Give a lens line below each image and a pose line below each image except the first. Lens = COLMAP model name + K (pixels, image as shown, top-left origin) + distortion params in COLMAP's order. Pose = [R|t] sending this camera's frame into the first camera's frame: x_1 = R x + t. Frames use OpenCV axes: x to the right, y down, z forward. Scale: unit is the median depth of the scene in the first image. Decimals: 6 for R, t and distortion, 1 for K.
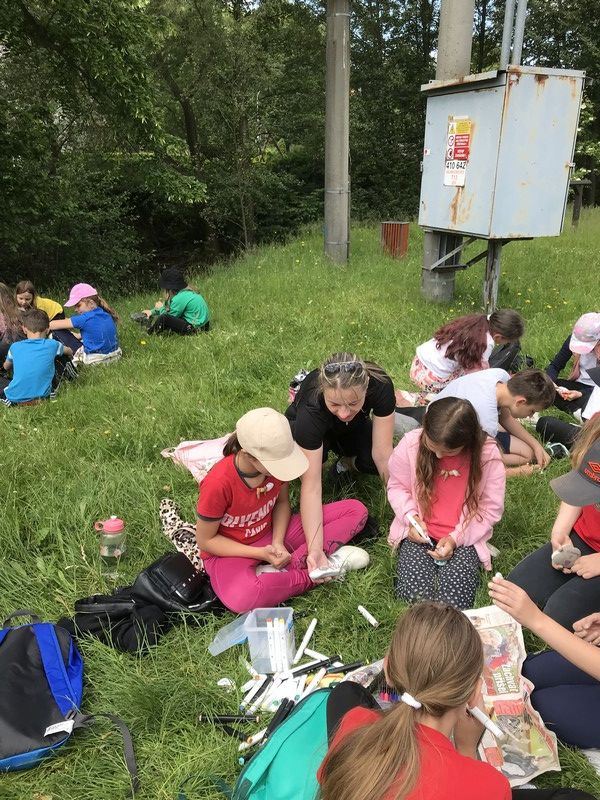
lens RADIAL K [[631.4, 0, 300.0], [0, 631.4, 400.0], [0, 0, 1]] dist [0.006180, 0.003462]
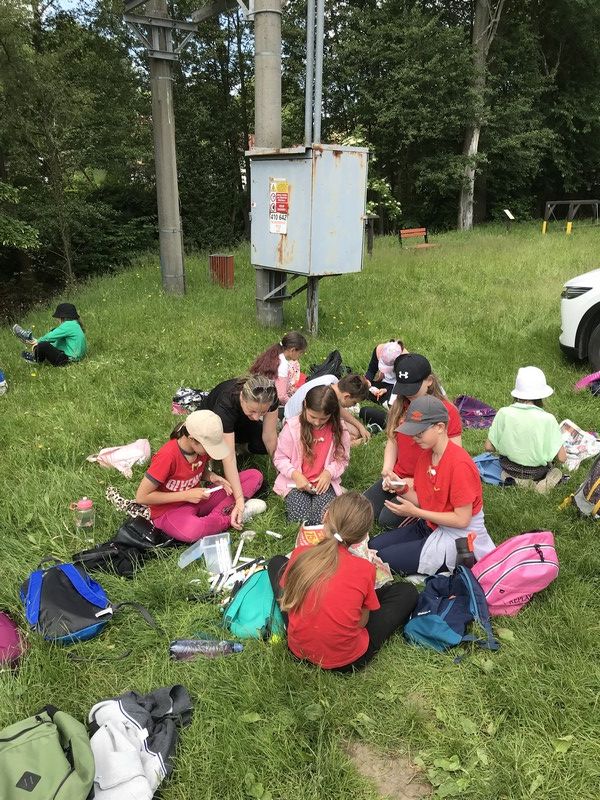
lens RADIAL K [[648.5, 0, 297.2], [0, 648.5, 410.6], [0, 0, 1]] dist [0.006967, -0.009320]
pose [[0.957619, -0.079475, 0.276856, -0.109713], [0.084238, 0.996431, -0.005335, 0.019436], [-0.275444, 0.028431, 0.960897, -0.244106]]
